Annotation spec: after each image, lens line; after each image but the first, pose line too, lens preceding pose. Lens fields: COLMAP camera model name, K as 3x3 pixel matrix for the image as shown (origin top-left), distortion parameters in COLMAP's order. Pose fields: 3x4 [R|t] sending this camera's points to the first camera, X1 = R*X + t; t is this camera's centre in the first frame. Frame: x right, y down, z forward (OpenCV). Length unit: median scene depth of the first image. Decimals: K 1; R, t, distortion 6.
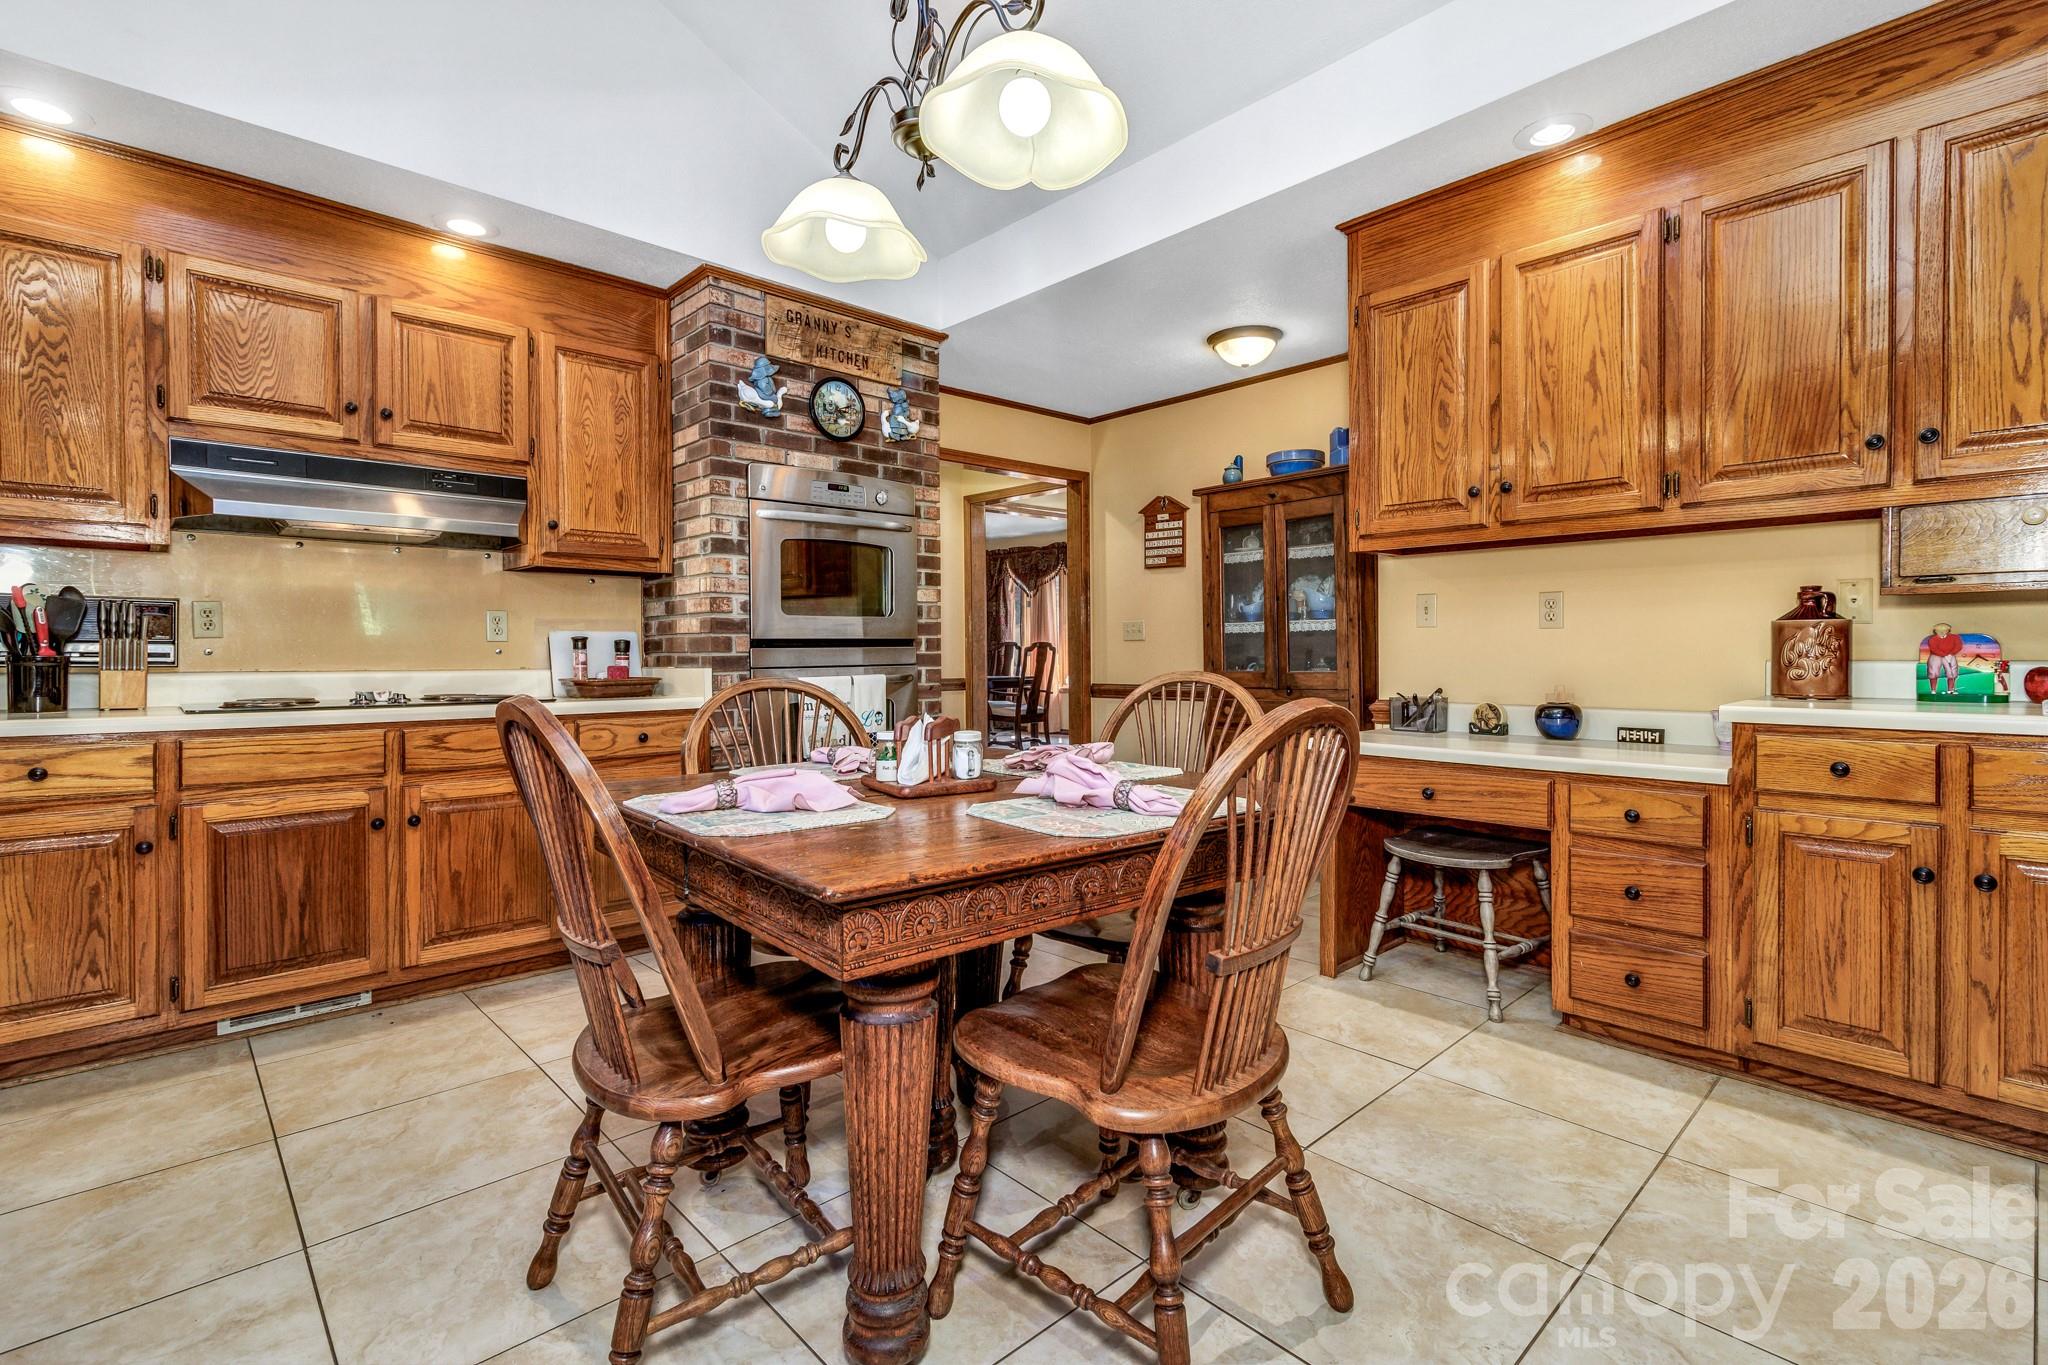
lens RADIAL K [[938.6, 0, 1031.0], [0, 938.6, 658.8], [0, 0, 1]] dist [0.003998, 0.000444]
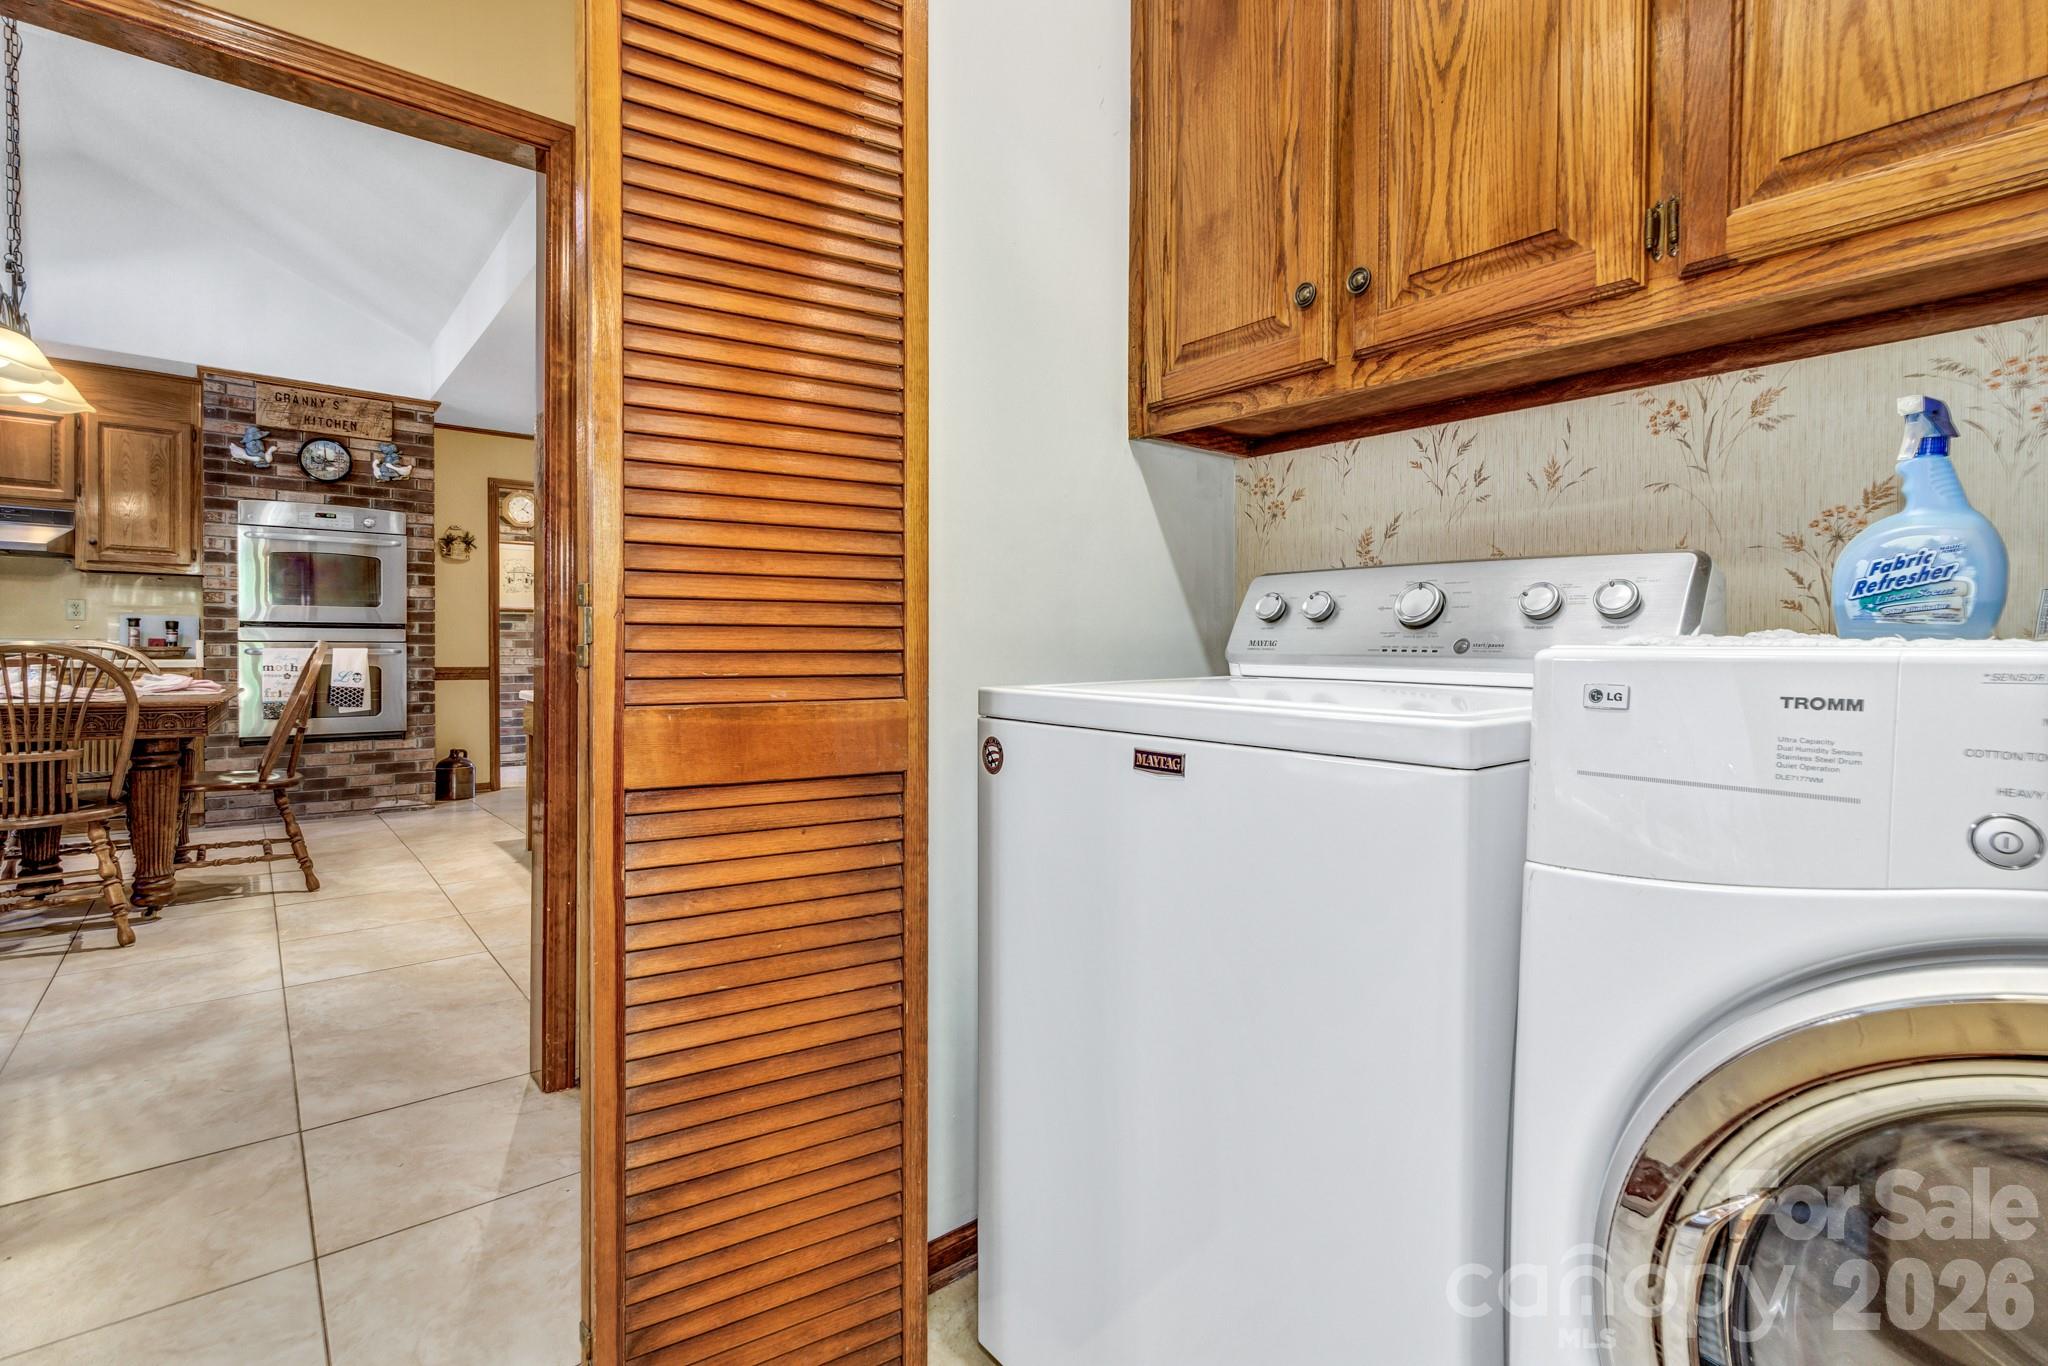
lens RADIAL K [[954.2, 0, 1032.3], [0, 954.2, 662.1], [0, 0, 1]] dist [0.000141, 0.001695]
pose [[0.997716, 0.016139, -0.065591, 0.972504], [-0.015783, 0.999858, 0.005935, 0.013562], [0.065678, -0.004886, 0.997829, -0.374748]]
